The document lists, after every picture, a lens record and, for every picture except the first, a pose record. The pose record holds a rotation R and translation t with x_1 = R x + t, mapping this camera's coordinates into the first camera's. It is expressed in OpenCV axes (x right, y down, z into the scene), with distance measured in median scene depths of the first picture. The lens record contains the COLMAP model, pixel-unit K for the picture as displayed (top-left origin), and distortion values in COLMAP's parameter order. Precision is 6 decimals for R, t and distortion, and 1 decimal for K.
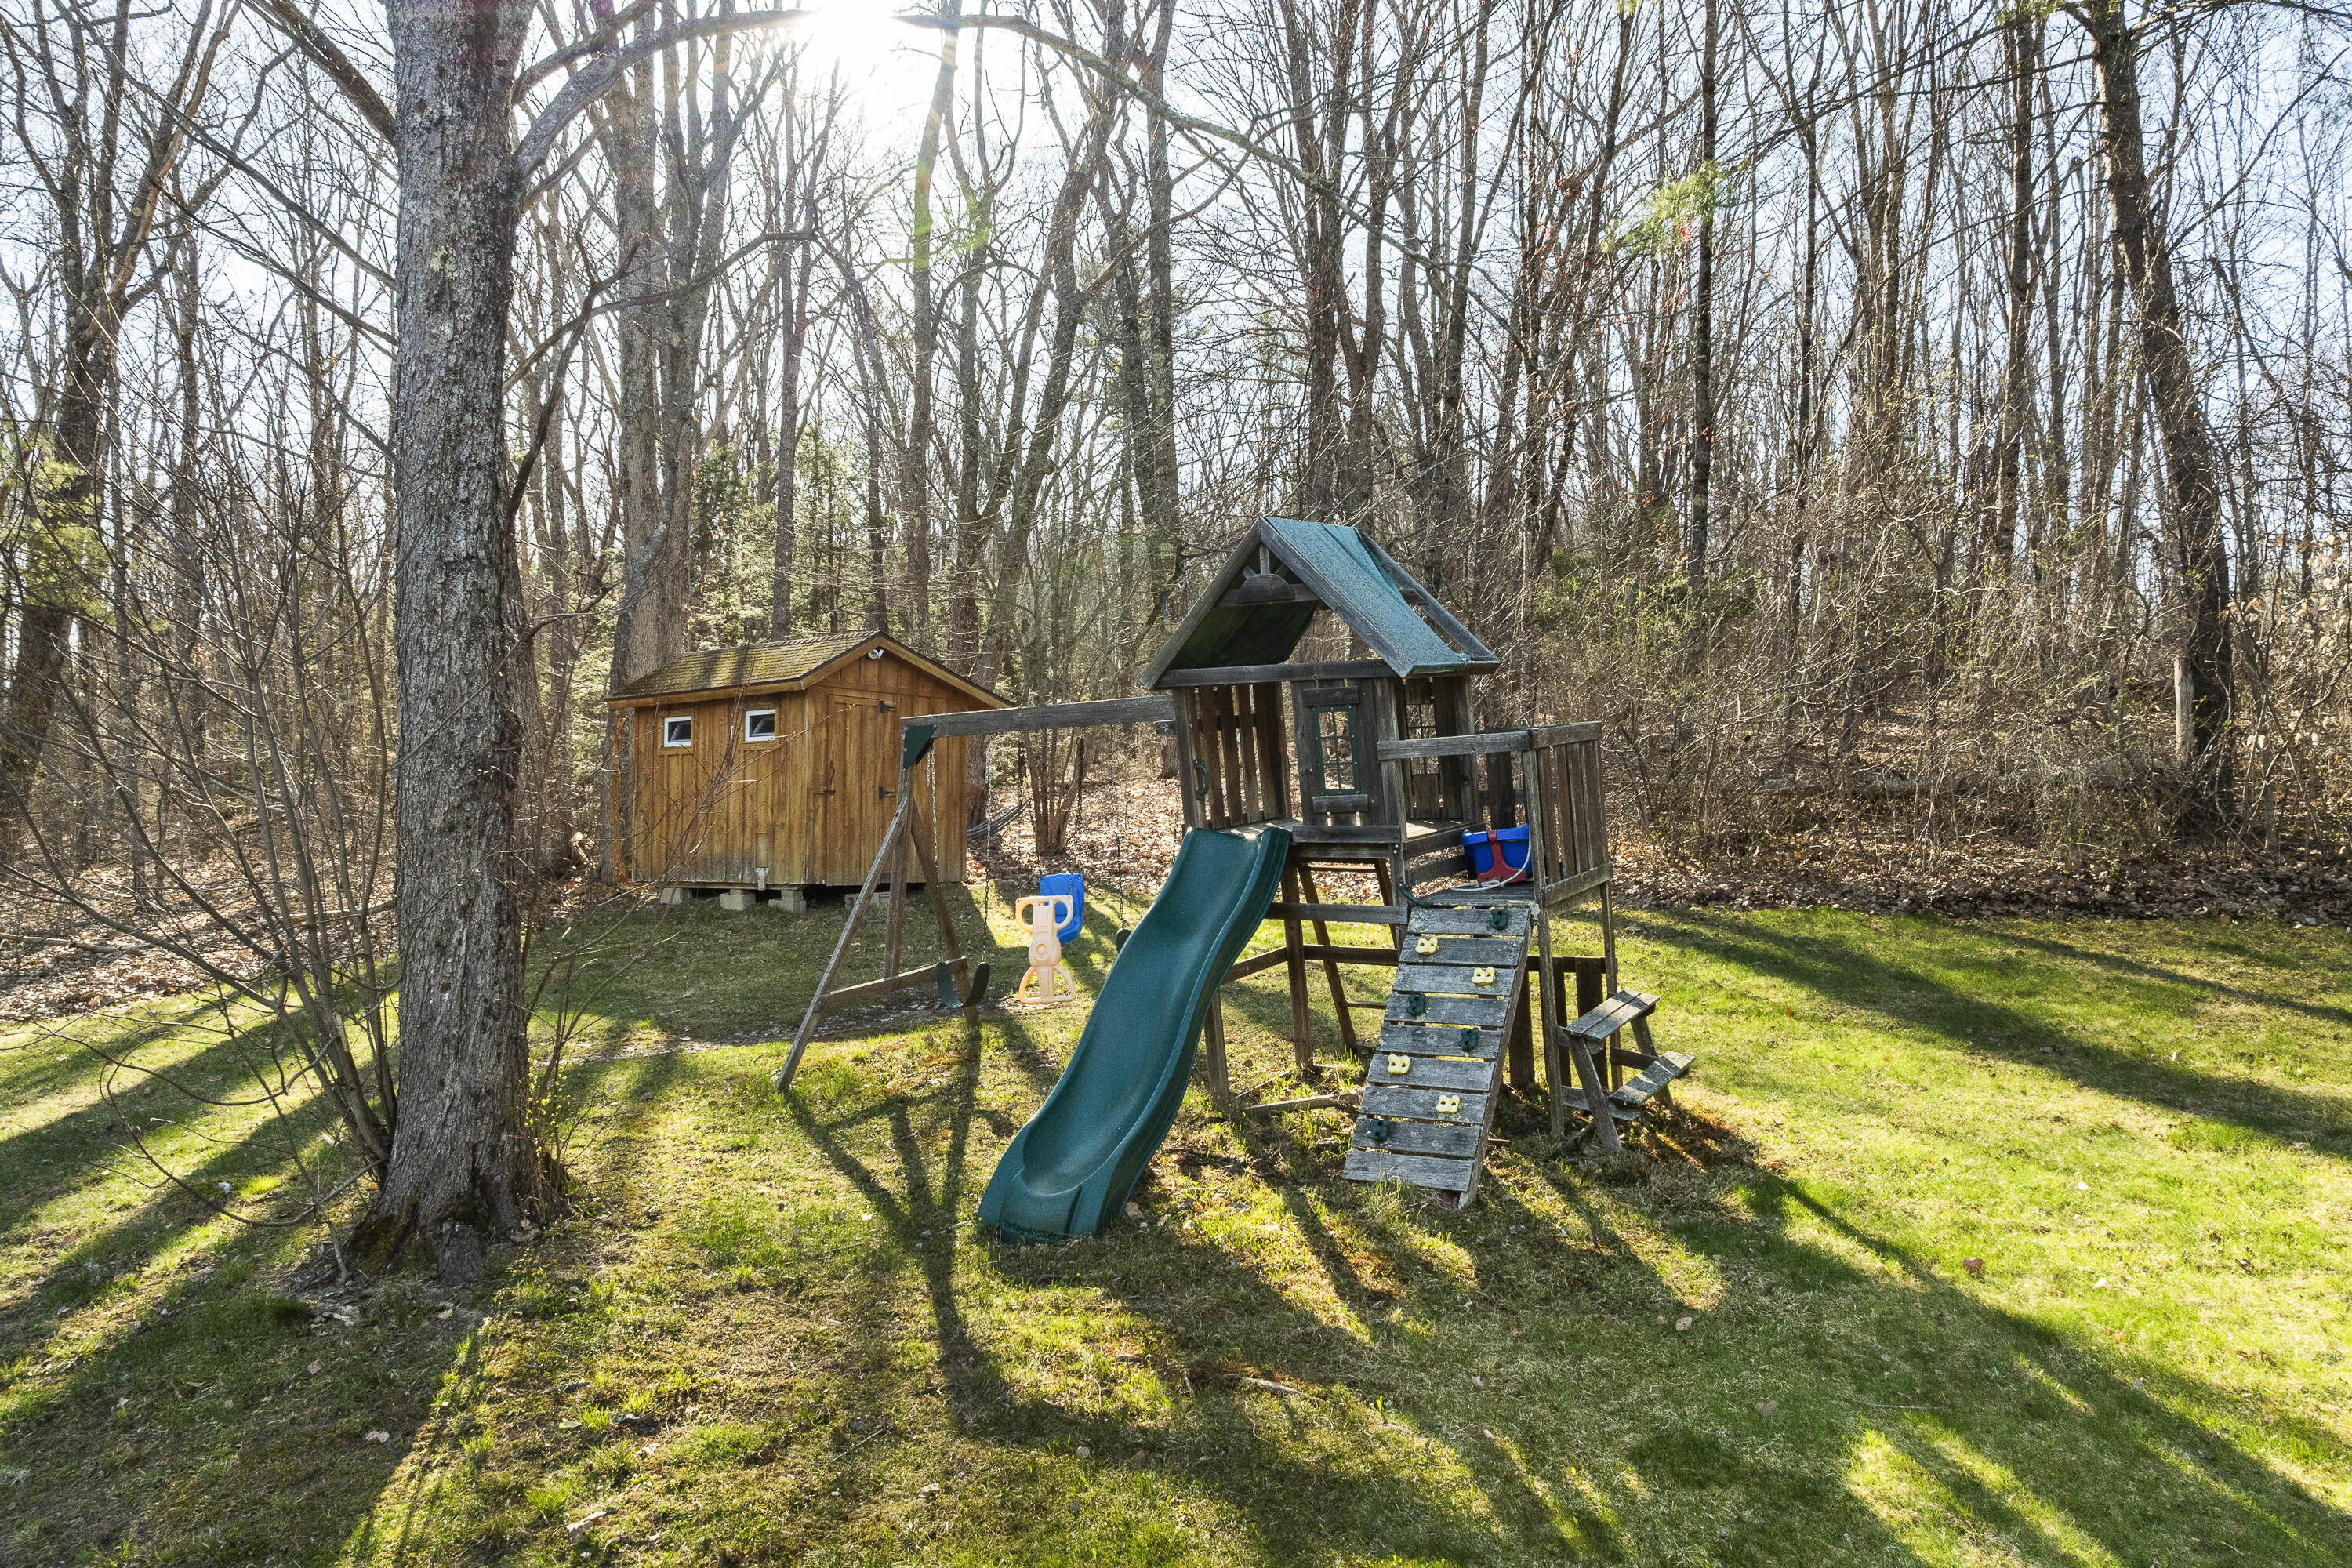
lens RADIAL K [[1719.9, 0, 1177.0], [0, 1719.9, 788.5], [0, 0, 1]] dist [-0.006788, 0.005586]
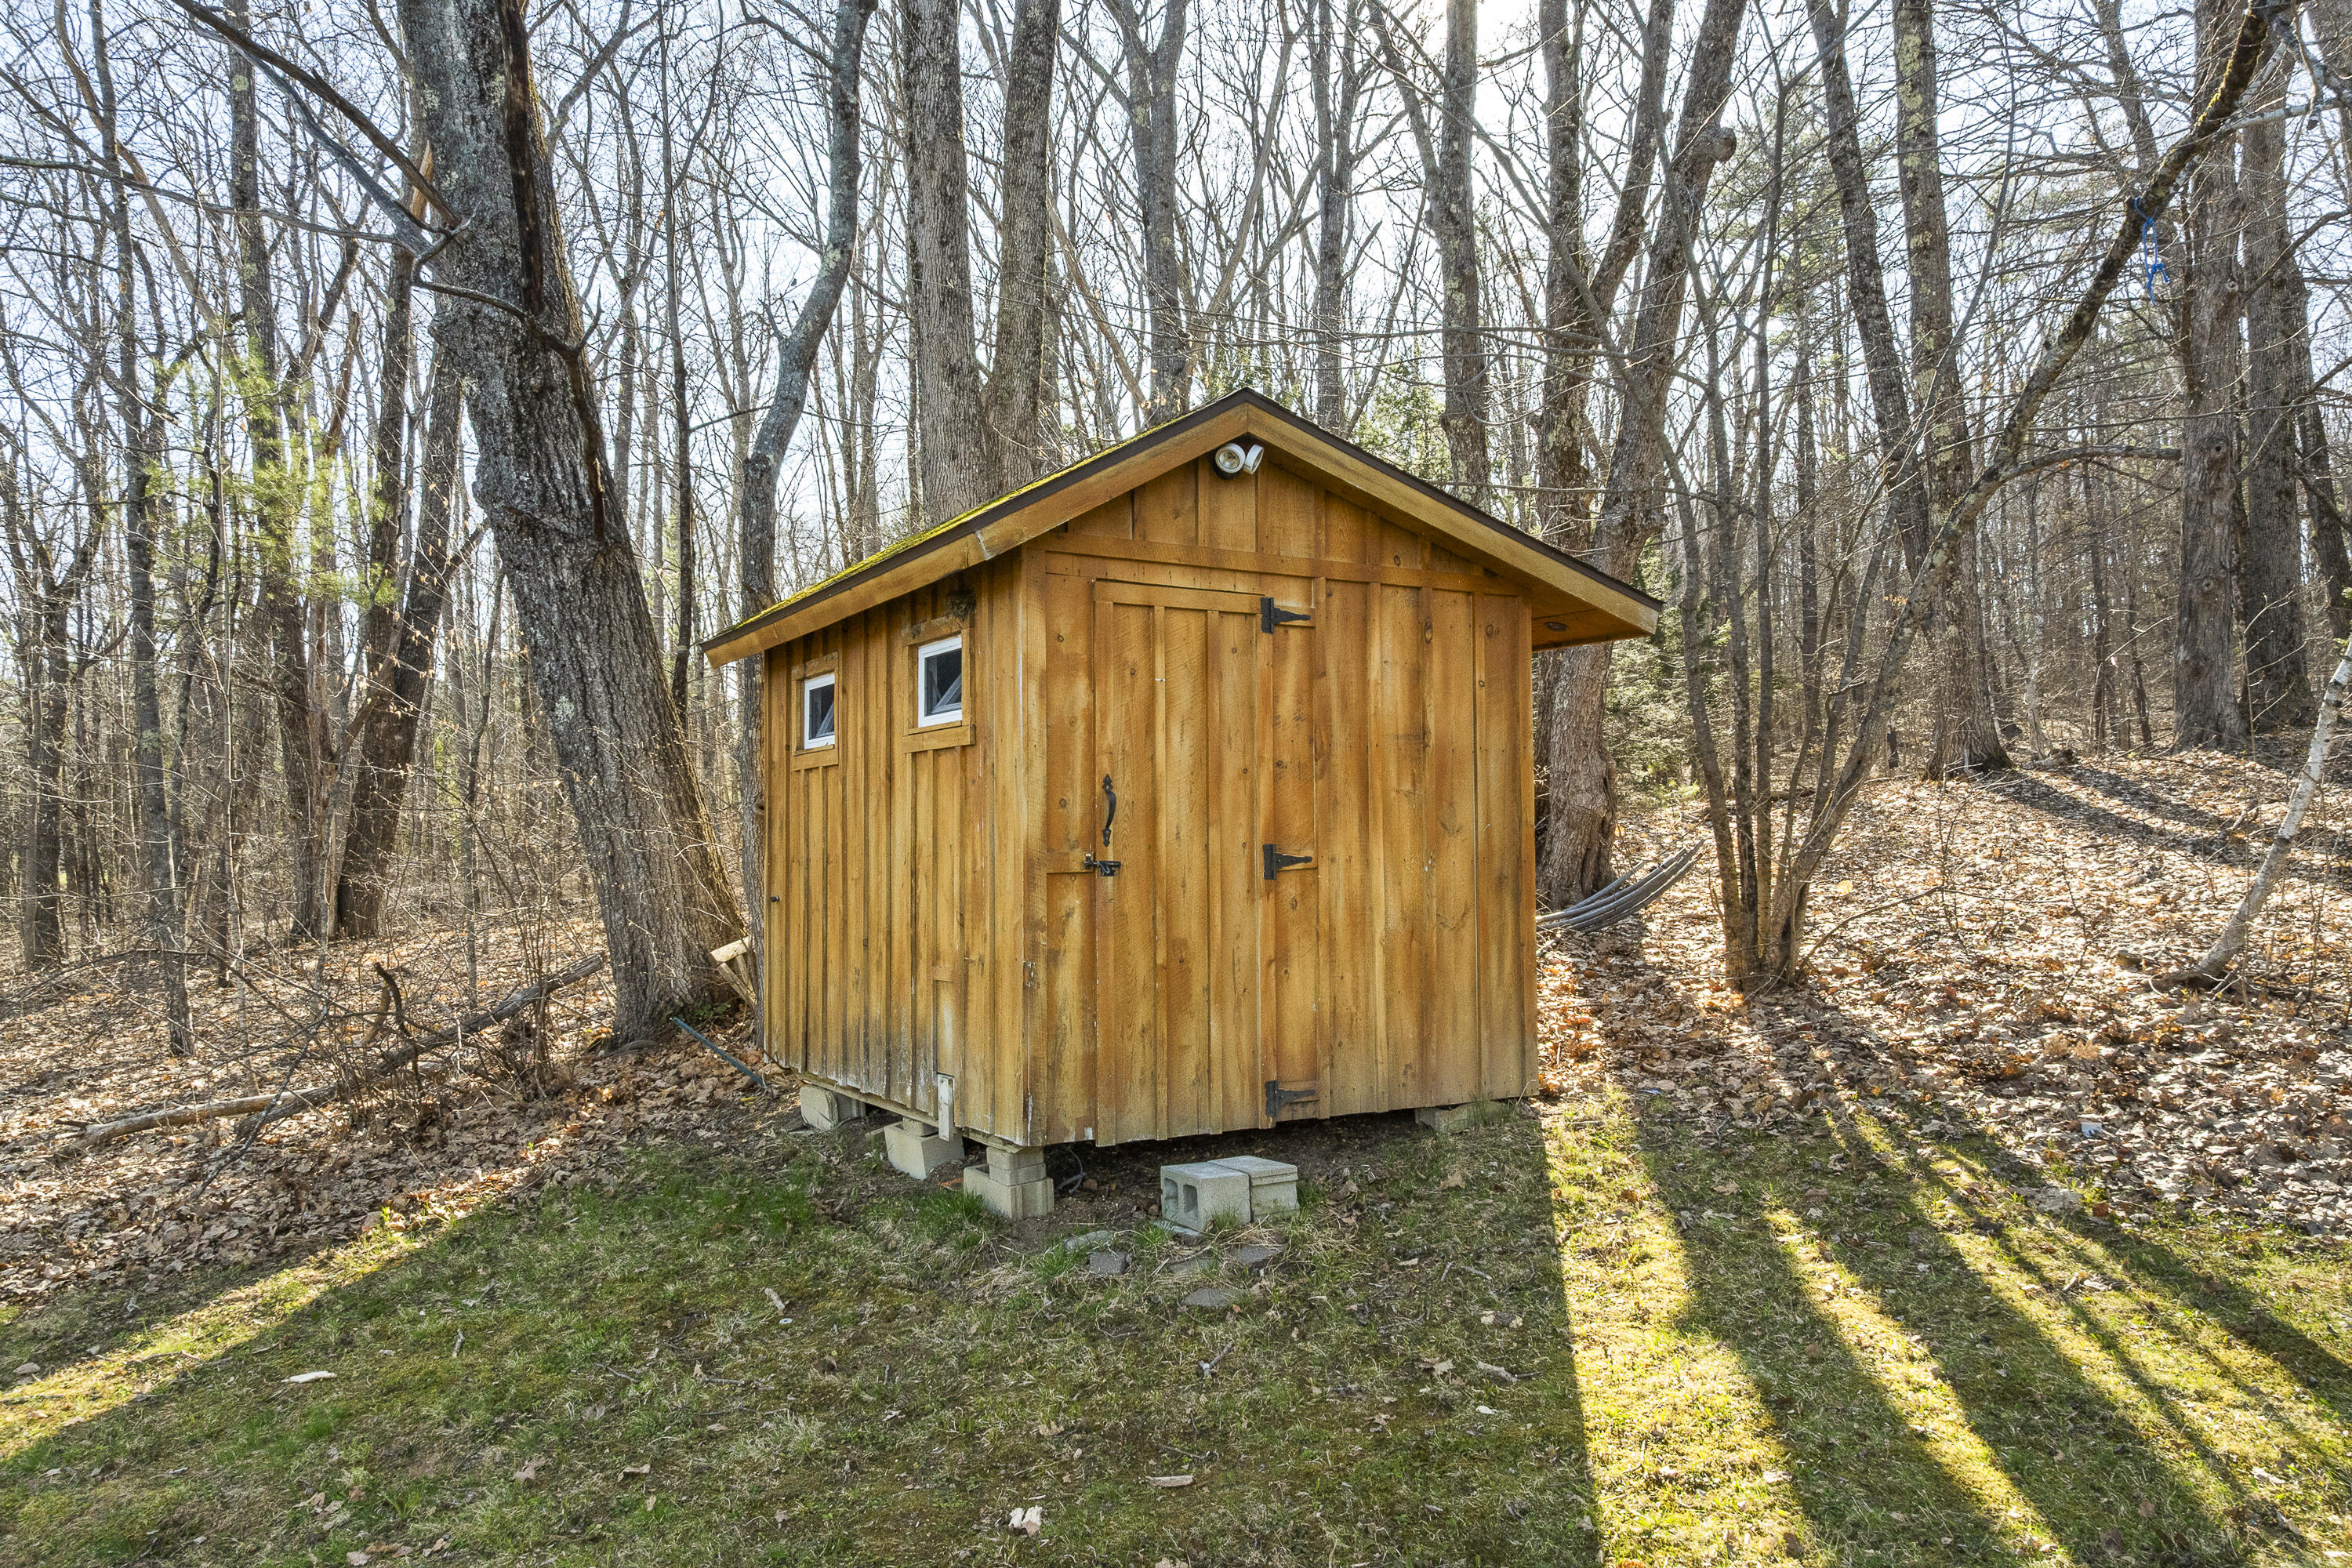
lens RADIAL K [[1719.9, 0, 1177.3], [0, 1719.9, 786.3], [0, 0, 1]] dist [-0.006788, 0.005586]
pose [[0.927893, -0.023940, -0.372076, -0.059682], [0.024514, 0.999694, -0.003188, -0.012062], [0.372039, -0.006163, 0.928197, 0.668959]]
